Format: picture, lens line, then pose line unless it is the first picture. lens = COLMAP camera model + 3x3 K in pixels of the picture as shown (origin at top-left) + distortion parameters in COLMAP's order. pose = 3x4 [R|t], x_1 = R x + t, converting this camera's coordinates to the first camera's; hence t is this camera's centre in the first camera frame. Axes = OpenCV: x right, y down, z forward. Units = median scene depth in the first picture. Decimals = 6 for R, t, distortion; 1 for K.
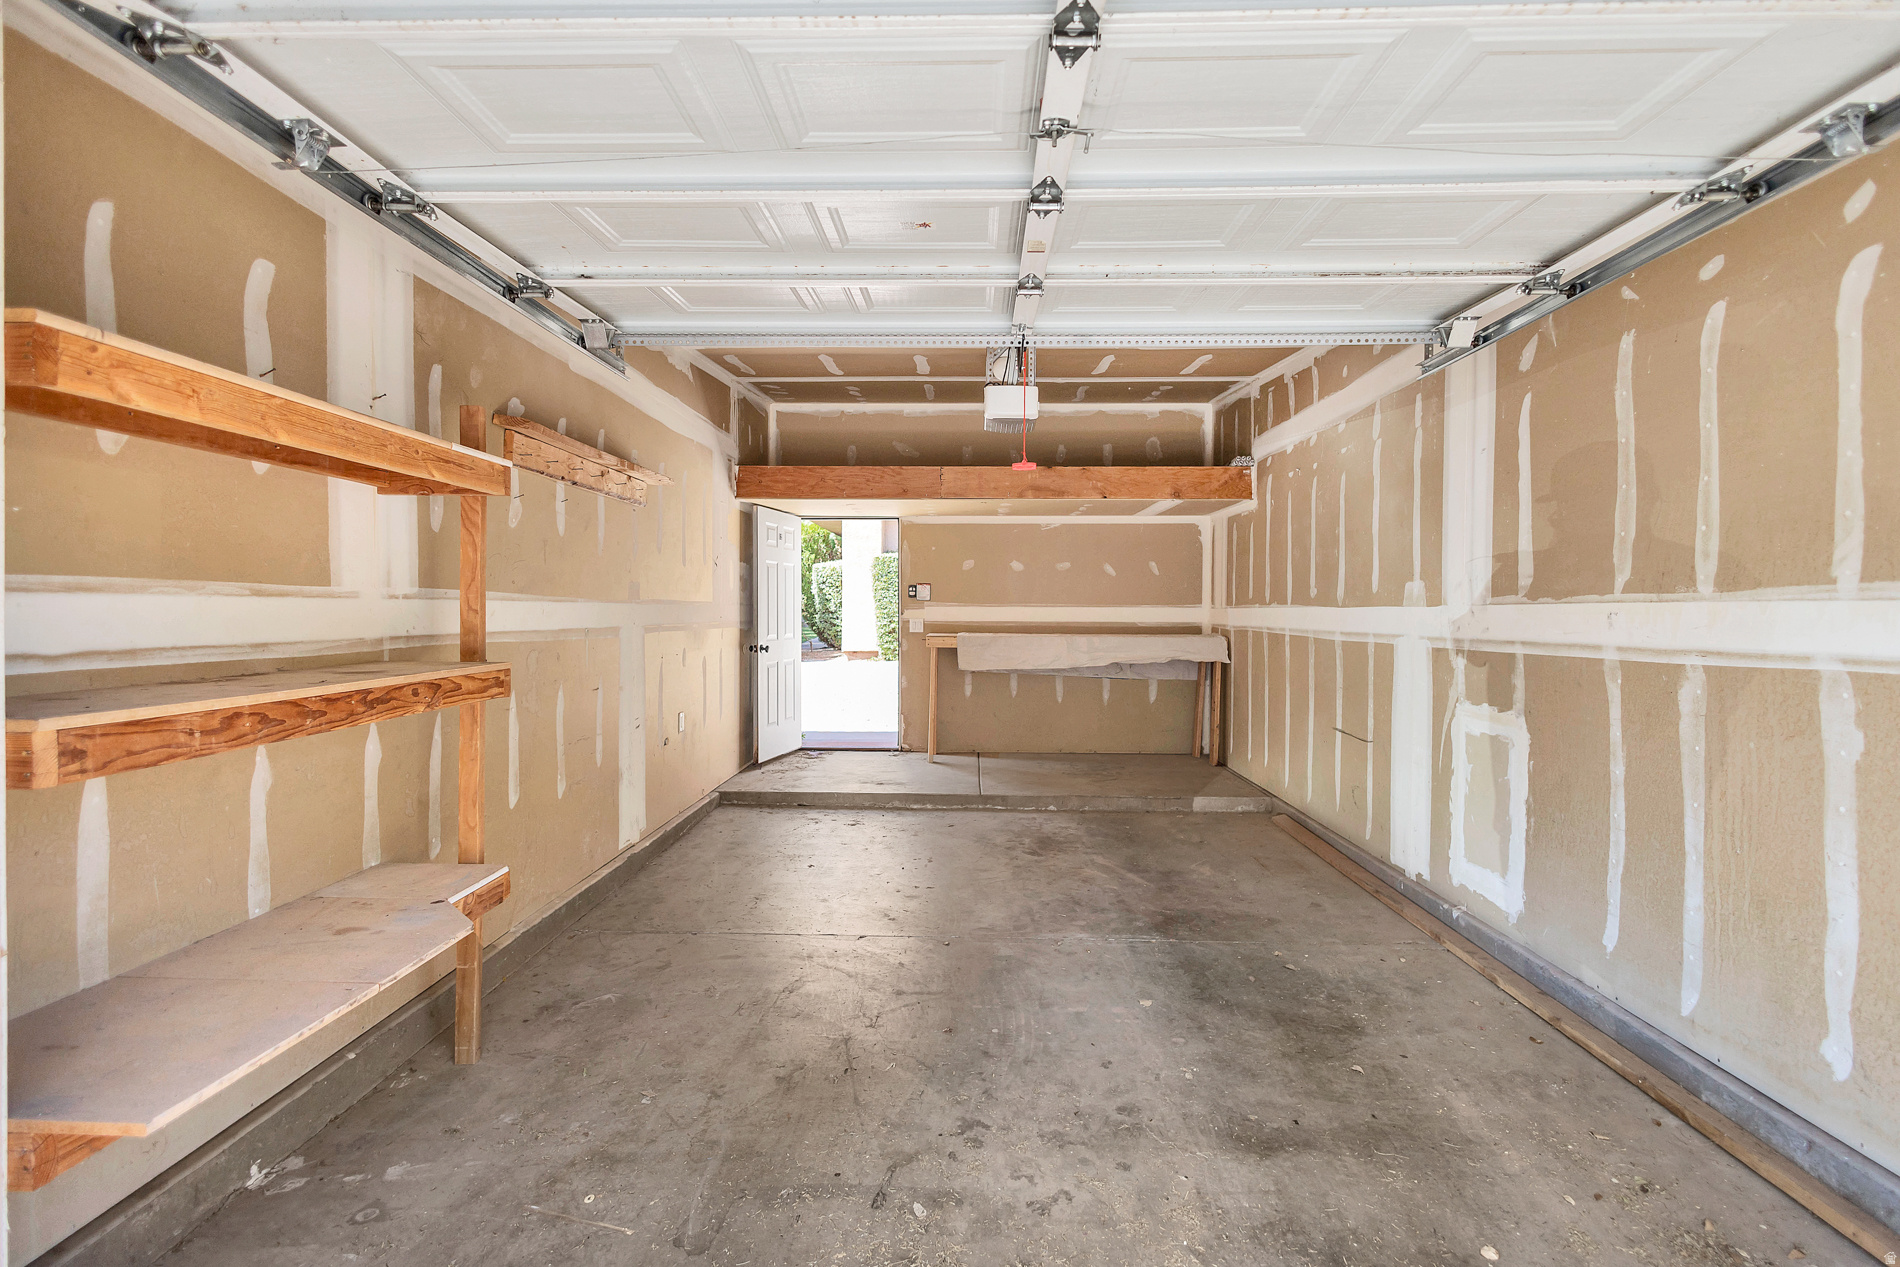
lens RADIAL K [[901.8, 0, 946.4], [0, 901.8, 615.6], [0, 0, 1]] dist [0.011868, -0.001356]
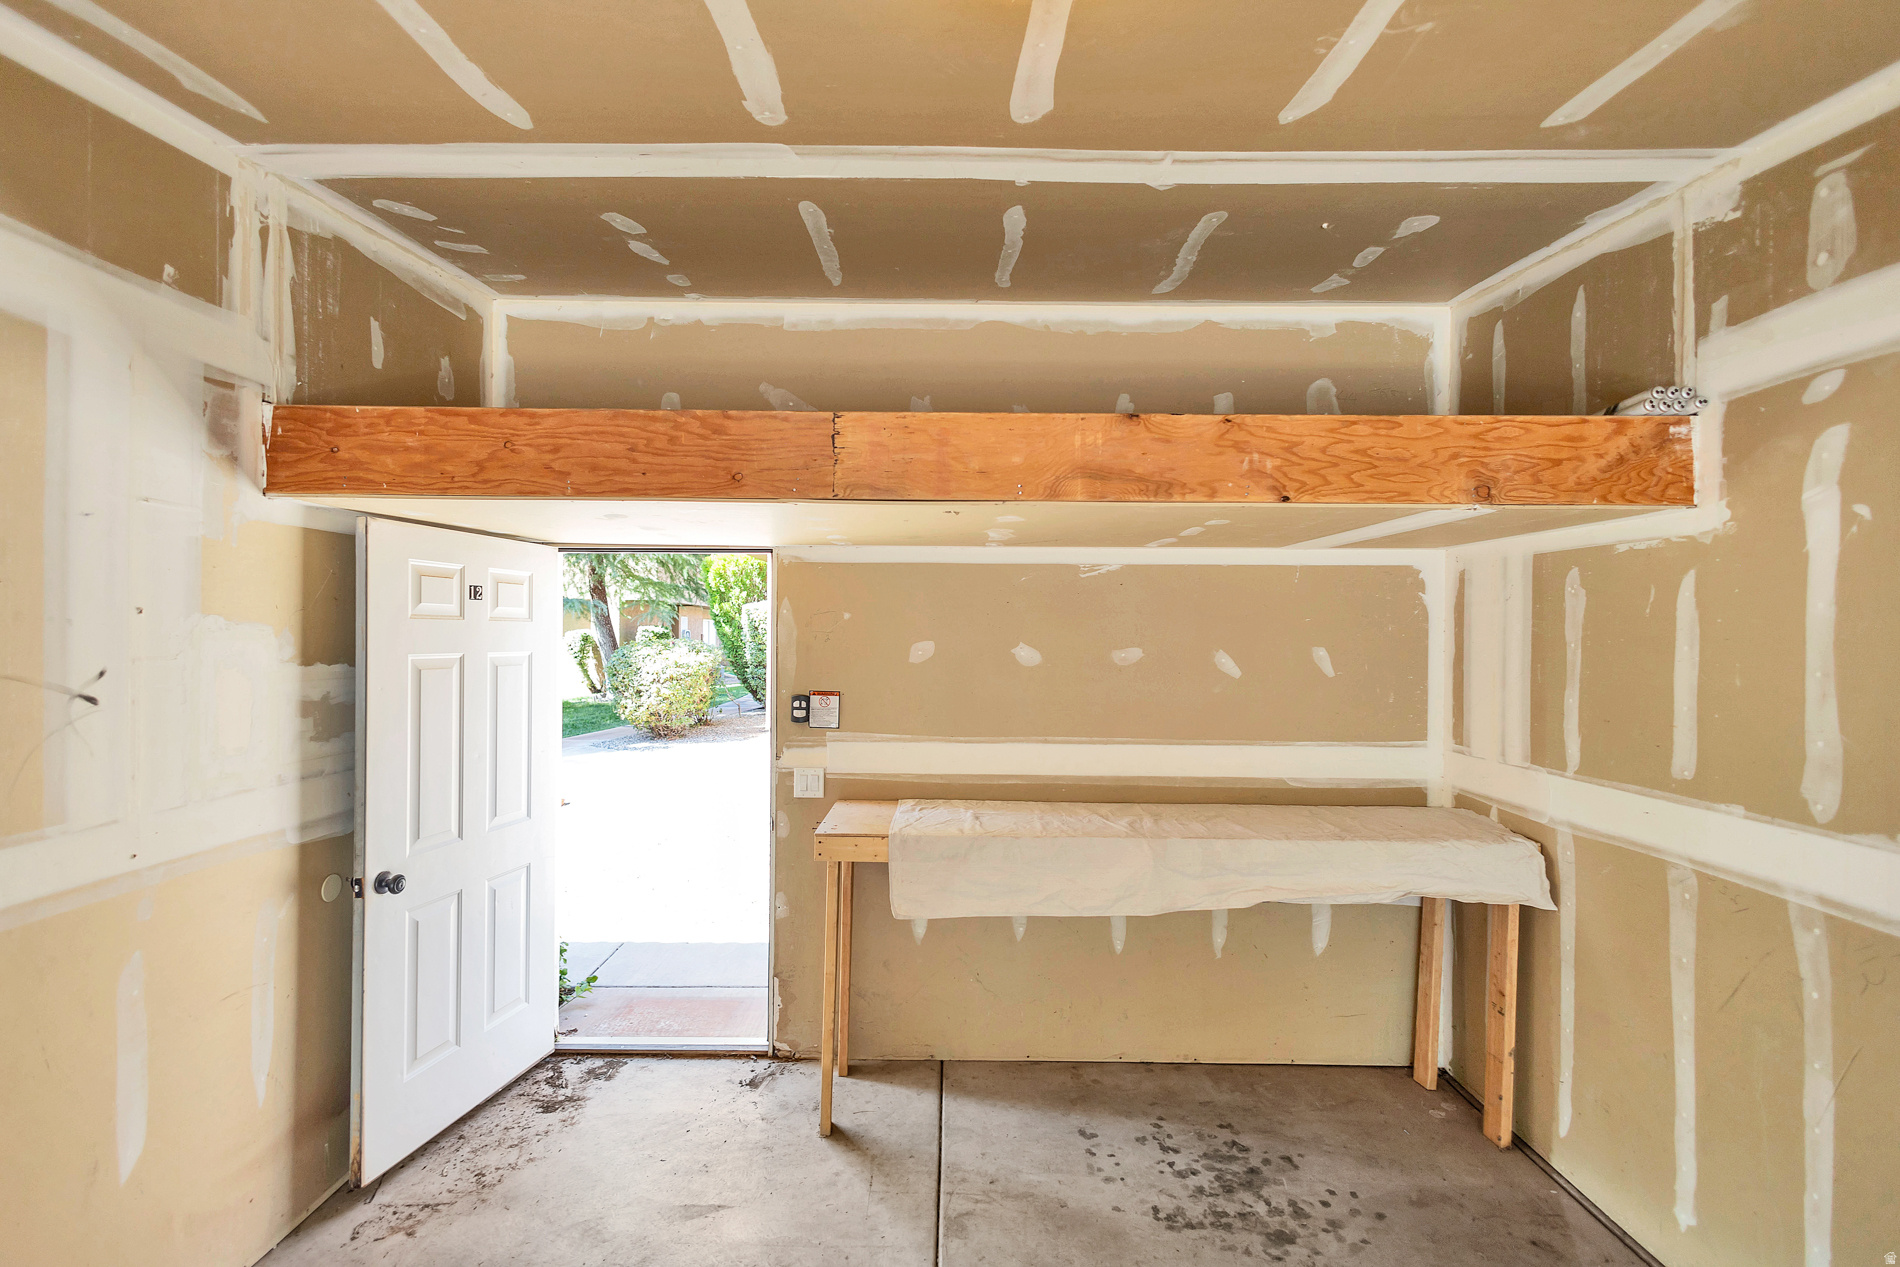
lens RADIAL K [[878.0, 0, 950.0], [0, 878.0, 633.5], [0, 0, 1]] dist [0.013568, 0.000053]
pose [[0.999721, 0.004669, 0.023152, 0.033033], [-0.004502, 0.999963, -0.007280, -0.073475], [-0.023185, 0.007174, 0.999705, 0.644173]]
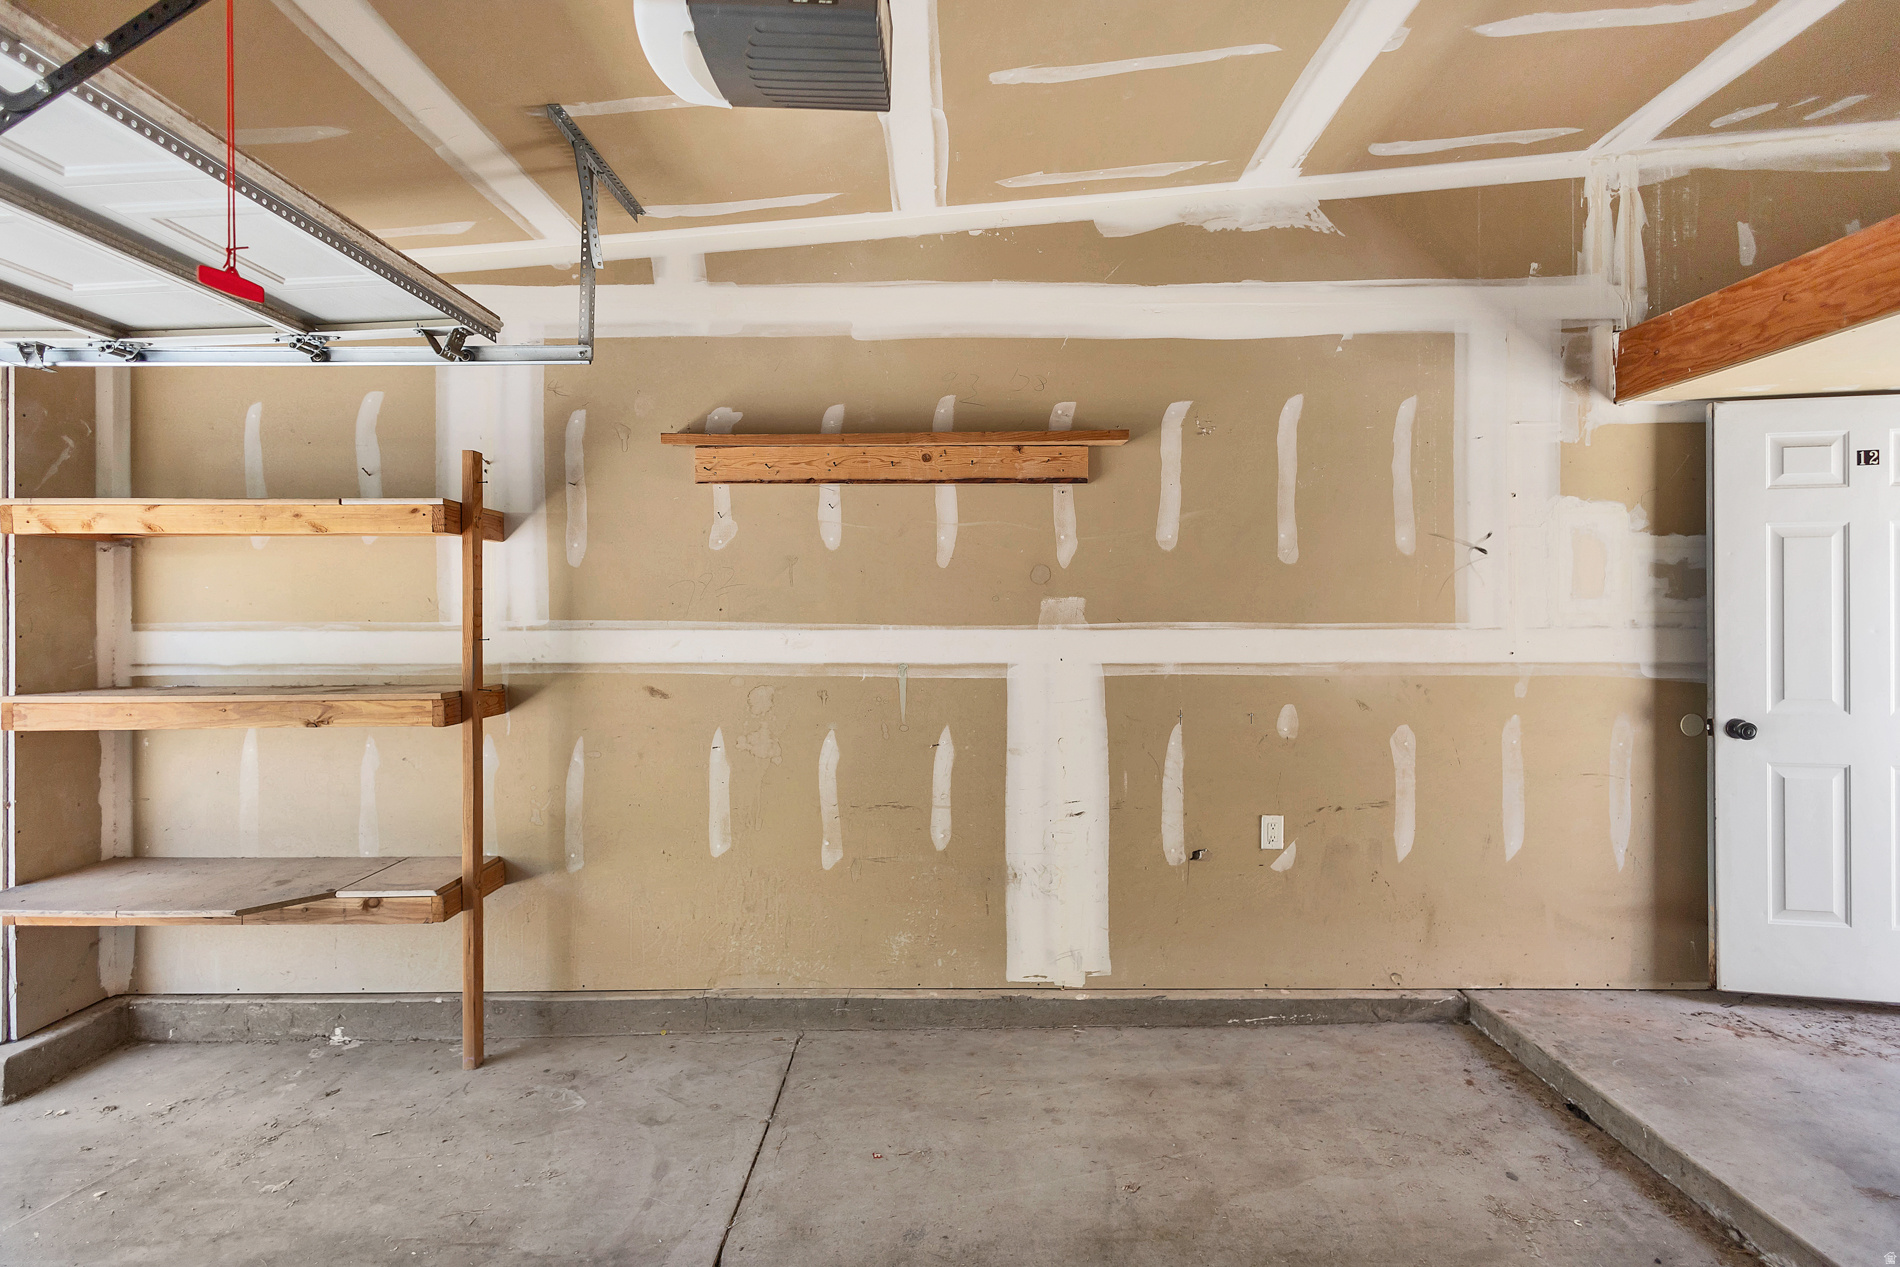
lens RADIAL K [[901.8, 0, 946.4], [0, 901.8, 615.6], [0, 0, 1]] dist [0.011868, -0.001356]
pose [[0.026450, -0.004332, -0.999641, 0.233963], [-0.004553, 0.999980, -0.004454, -0.014799], [0.999640, 0.004670, 0.026429, 0.642418]]
